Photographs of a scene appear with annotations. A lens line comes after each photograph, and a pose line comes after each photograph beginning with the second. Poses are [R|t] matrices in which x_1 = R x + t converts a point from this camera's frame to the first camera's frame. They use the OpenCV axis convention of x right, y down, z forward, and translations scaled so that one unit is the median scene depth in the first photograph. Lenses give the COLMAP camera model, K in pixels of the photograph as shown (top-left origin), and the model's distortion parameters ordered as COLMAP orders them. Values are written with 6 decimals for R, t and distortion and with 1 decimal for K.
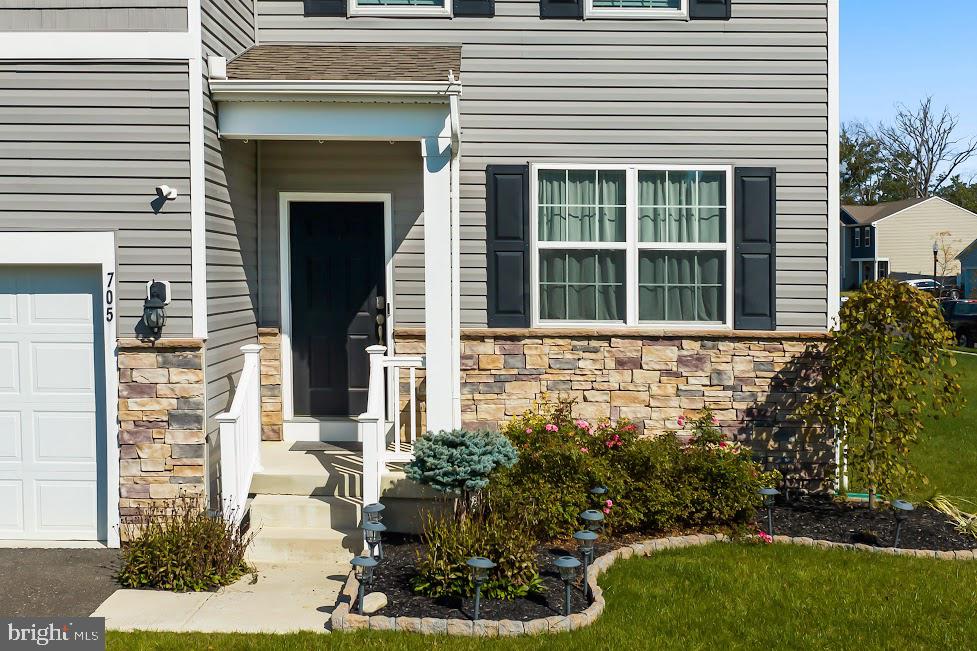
lens RADIAL K [[1171.7, 0, 486.5], [0, 1171.7, 325.0], [0, 0, 1]] dist [-0.012006, 0.000000]
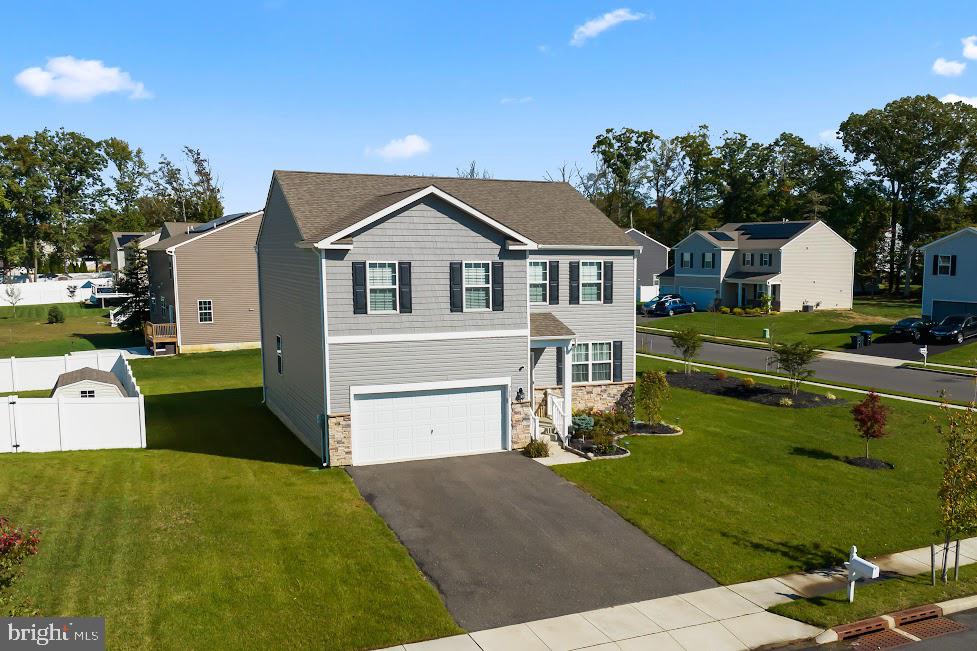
lens RADIAL K [[807.1, 0, 487.7], [0, 807.1, 347.0], [0, 0, 1]] dist [-0.016152, -0.004682]
pose [[0.916845, -0.049268, 0.396192, -1.229942], [0.023374, 0.997278, 0.069924, -0.310967], [-0.398559, -0.054849, 0.915501, -1.285540]]
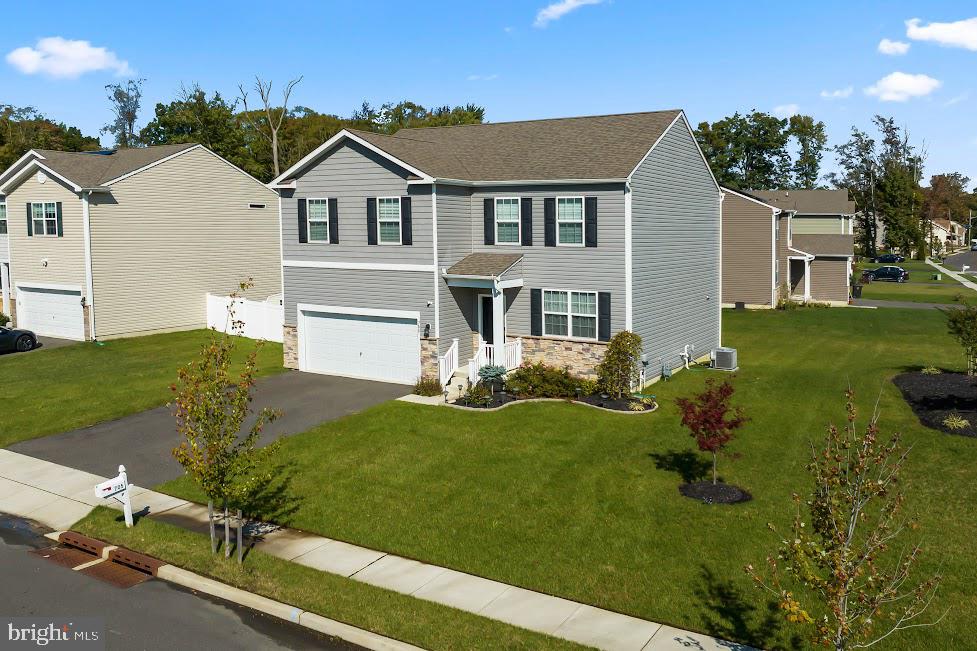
lens RADIAL K [[807.1, 0, 471.9], [0, 807.1, 295.7], [0, 0, 1]] dist [-0.016152, -0.004682]
pose [[0.866855, 0.038865, -0.497043, 1.024431], [-0.025676, 0.999114, 0.033345, -0.189166], [0.497899, -0.016143, 0.867085, -1.131539]]
